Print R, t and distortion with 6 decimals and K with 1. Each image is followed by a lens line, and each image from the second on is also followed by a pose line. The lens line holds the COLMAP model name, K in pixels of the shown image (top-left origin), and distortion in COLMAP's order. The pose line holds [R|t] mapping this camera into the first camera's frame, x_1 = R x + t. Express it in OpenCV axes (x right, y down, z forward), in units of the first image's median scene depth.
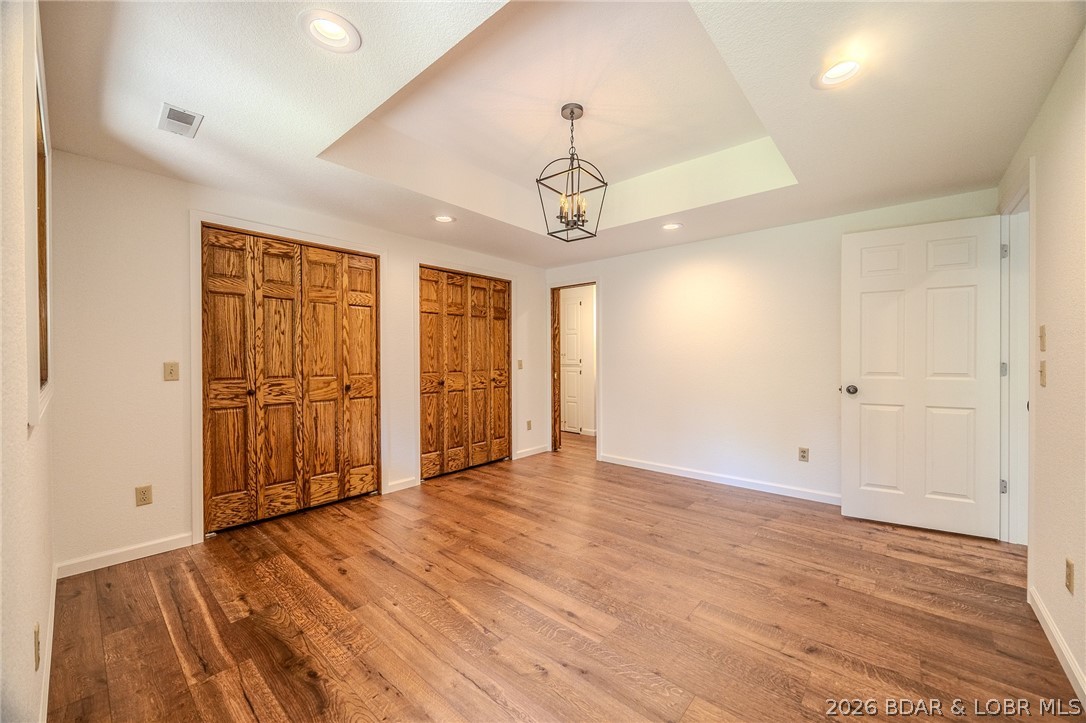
lens RADIAL K [[416.0, 0, 543.0], [0, 416.0, 357.7], [0, 0, 1]] dist [0.000615, -0.000009]
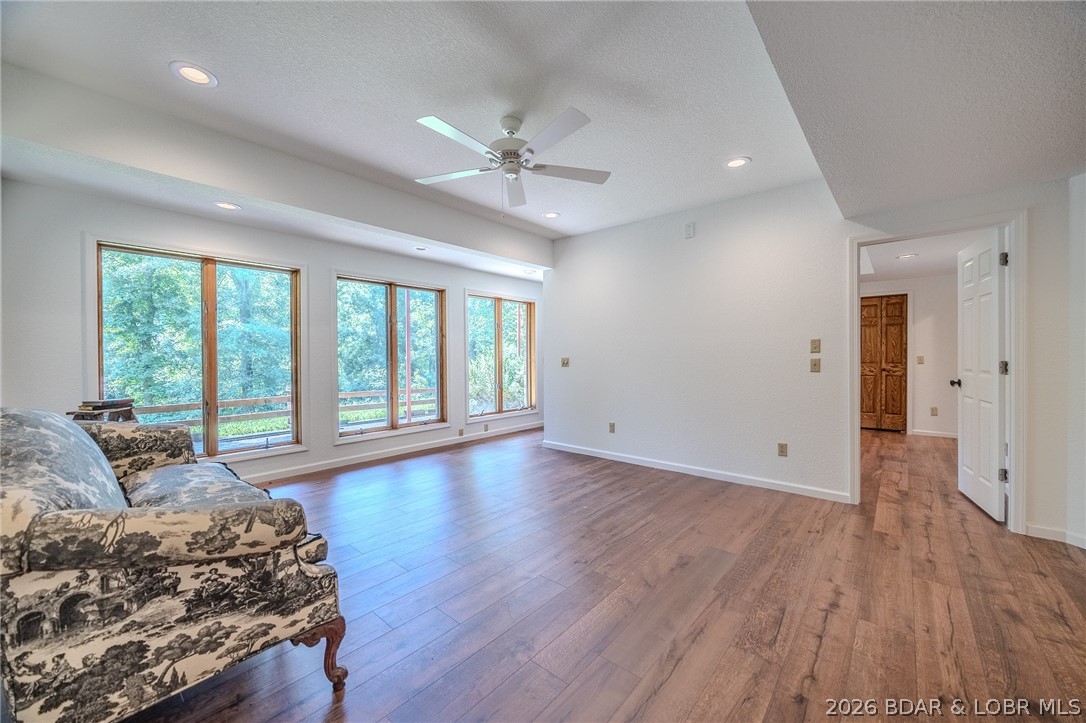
lens RADIAL K [[416.0, 0, 543.3], [0, 416.0, 354.0], [0, 0, 1]] dist [0.000615, -0.000009]
pose [[0.007112, 0.014996, -0.999862, 1.239492], [-0.004740, 0.999877, 0.014962, -0.014461], [0.999963, 0.004633, 0.007183, -0.130959]]
